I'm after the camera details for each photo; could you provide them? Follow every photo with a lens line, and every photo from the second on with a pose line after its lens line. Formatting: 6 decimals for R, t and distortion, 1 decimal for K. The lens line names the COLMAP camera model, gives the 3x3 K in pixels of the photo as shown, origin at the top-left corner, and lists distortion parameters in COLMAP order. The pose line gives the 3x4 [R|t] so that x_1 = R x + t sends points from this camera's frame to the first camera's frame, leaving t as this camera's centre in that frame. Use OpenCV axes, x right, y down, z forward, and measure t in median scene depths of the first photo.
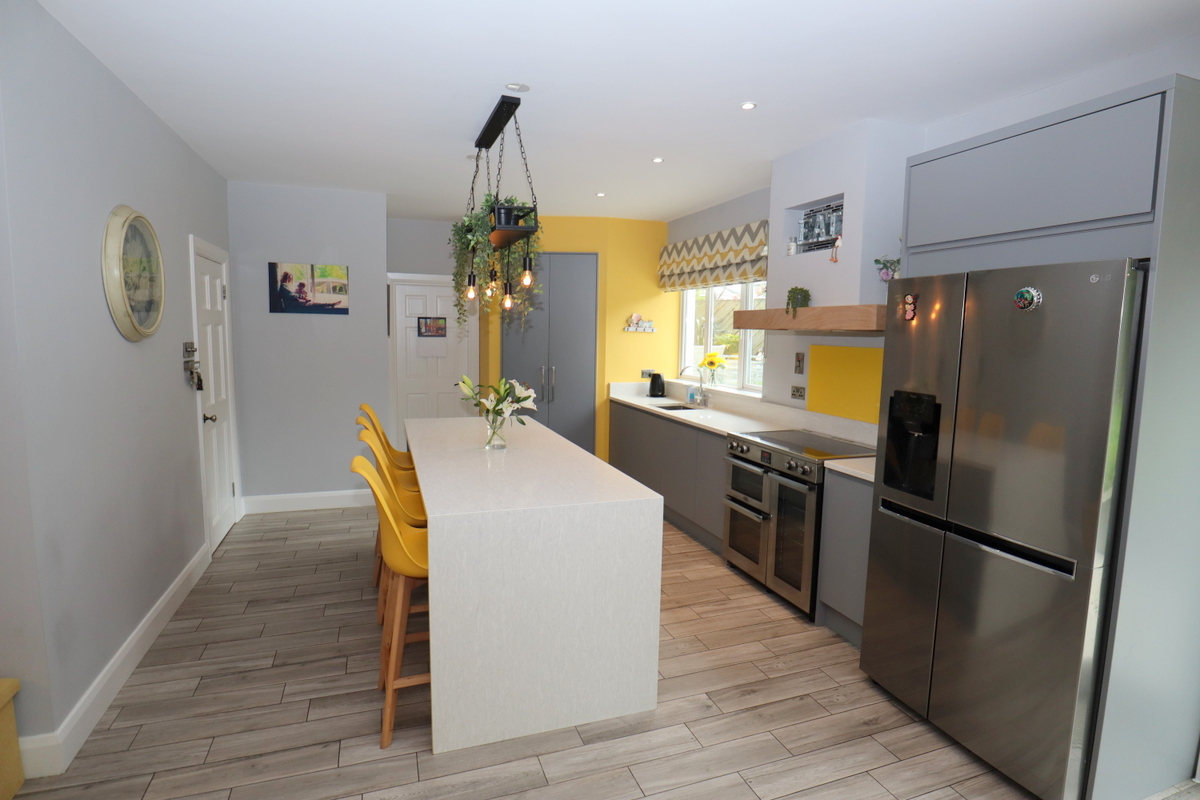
lens RADIAL K [[617.1, 0, 600.0], [0, 617.1, 400.0], [0, 0, 1]] dist [-0.032505, 0.000982]
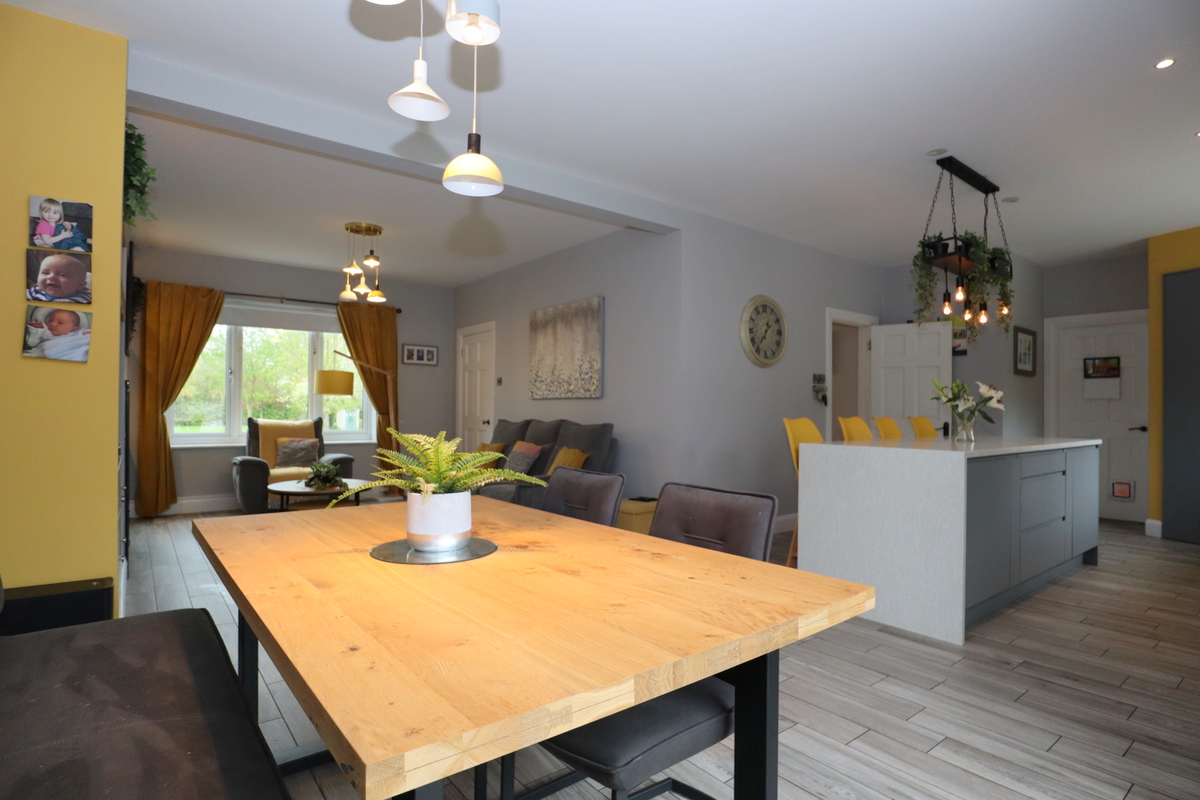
lens RADIAL K [[617.1, 0, 600.0], [0, 617.1, 400.0], [0, 0, 1]] dist [-0.032505, 0.000982]
pose [[0.304529, -0.030267, -0.952022, 0.699771], [-0.113482, 0.991223, -0.067814, 0.152280], [0.945719, 0.128689, 0.298421, -0.008671]]
